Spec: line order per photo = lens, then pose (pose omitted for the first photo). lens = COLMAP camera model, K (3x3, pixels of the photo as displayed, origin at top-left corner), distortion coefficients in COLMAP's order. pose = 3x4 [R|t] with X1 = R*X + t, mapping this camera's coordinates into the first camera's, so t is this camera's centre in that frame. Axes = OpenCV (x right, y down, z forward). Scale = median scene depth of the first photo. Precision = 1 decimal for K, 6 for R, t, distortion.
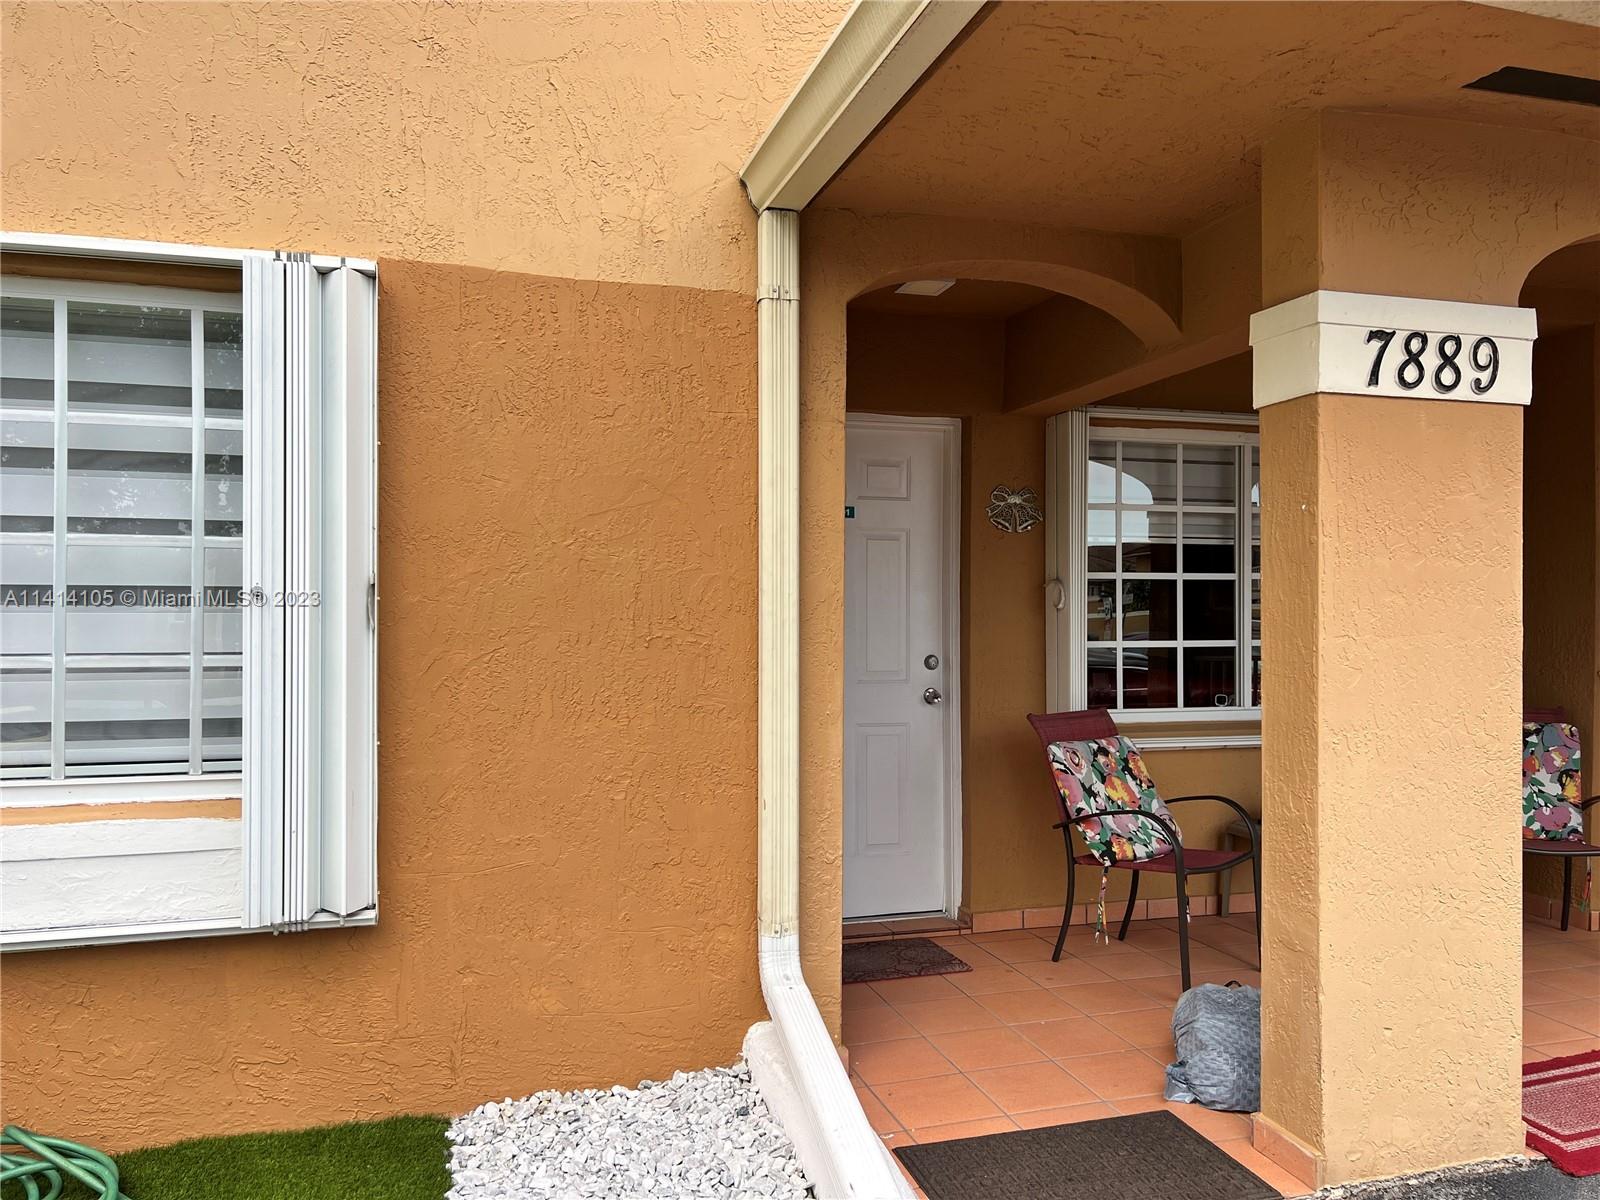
lens RADIAL K [[1202.2, 0, 792.2], [0, 1202.2, 607.5], [0, 0, 1]] dist [0.065122, -0.071862]
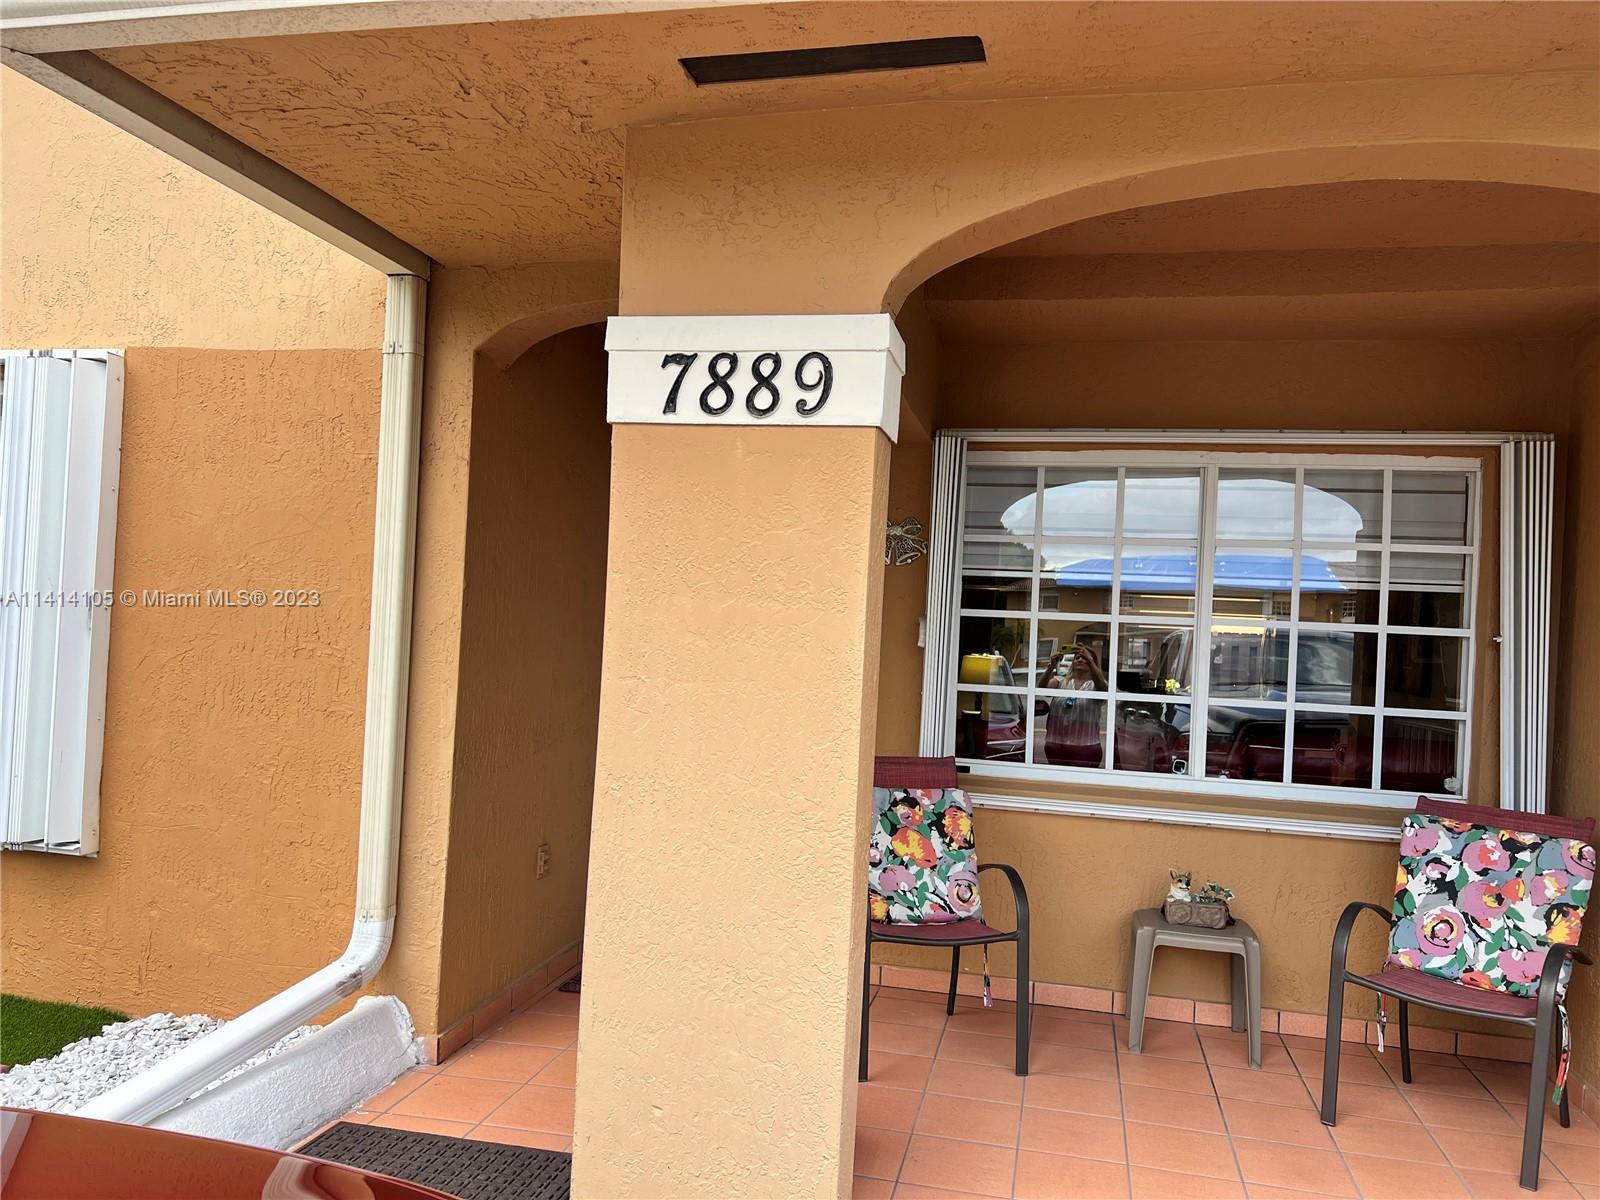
lens RADIAL K [[1202.2, 0, 879.2], [0, 1202.2, 613.0], [0, 0, 1]] dist [0.065122, -0.071862]
pose [[0.875779, 0.033930, -0.481519, 0.962248], [-0.046369, 0.998827, -0.013953, -0.019666], [0.480481, 0.034547, 0.876325, 0.236442]]
